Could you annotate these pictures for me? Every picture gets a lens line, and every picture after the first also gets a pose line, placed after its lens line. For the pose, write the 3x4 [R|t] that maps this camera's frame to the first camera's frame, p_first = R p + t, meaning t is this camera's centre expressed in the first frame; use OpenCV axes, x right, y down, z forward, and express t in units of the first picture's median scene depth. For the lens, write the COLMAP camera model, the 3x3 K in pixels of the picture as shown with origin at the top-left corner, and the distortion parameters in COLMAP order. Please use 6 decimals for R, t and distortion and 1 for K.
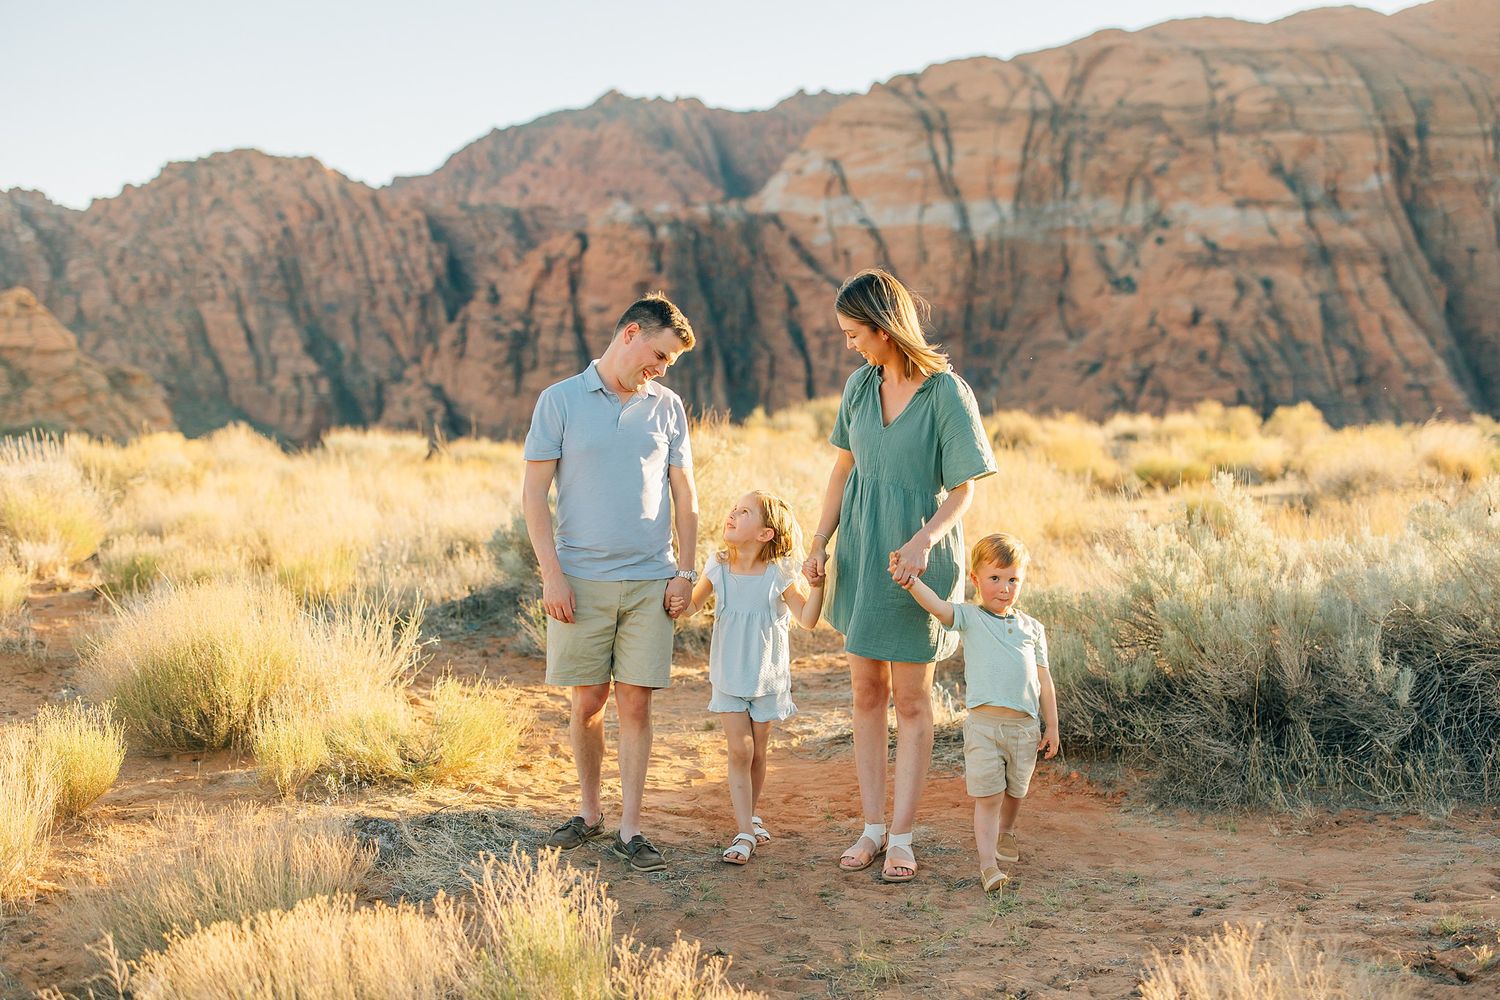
lens RADIAL K [[2146.4, 0, 750.0], [0, 2146.4, 500.0], [0, 0, 1]] dist [0.010372, -0.059777]
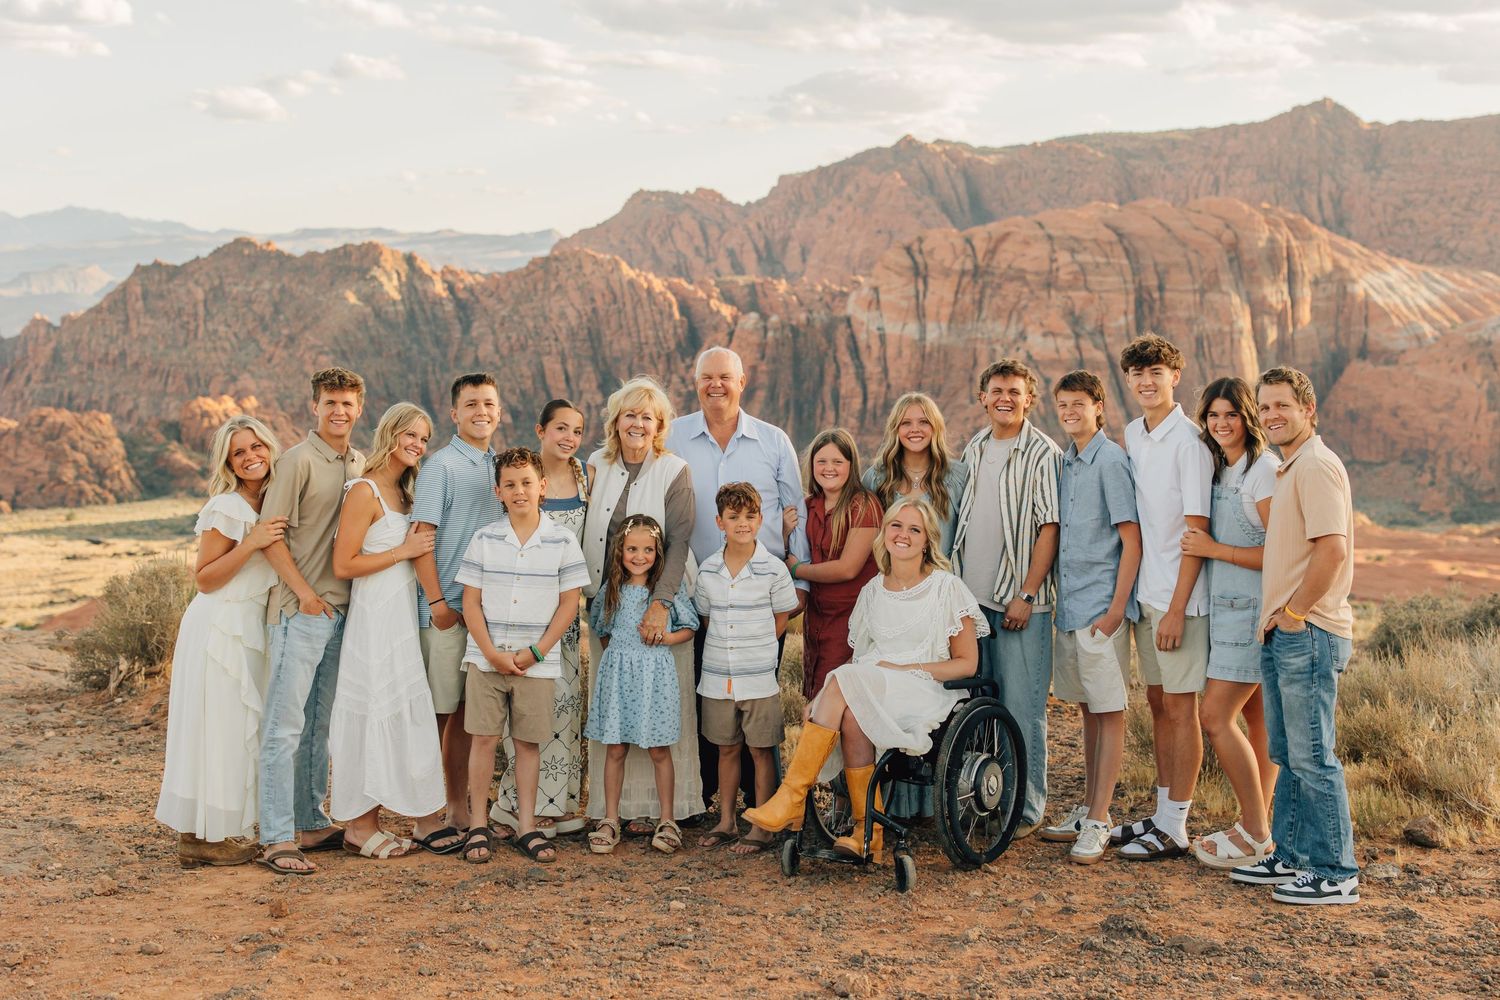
lens RADIAL K [[2146.4, 0, 750.0], [0, 2146.4, 500.0], [0, 0, 1]] dist [0.010372, -0.059777]
pose [[0.974603, 0.010855, -0.223674, 0.323842], [-0.001865, 0.999183, 0.040367, -0.057703], [0.223930, -0.038925, 0.973828, -0.691229]]
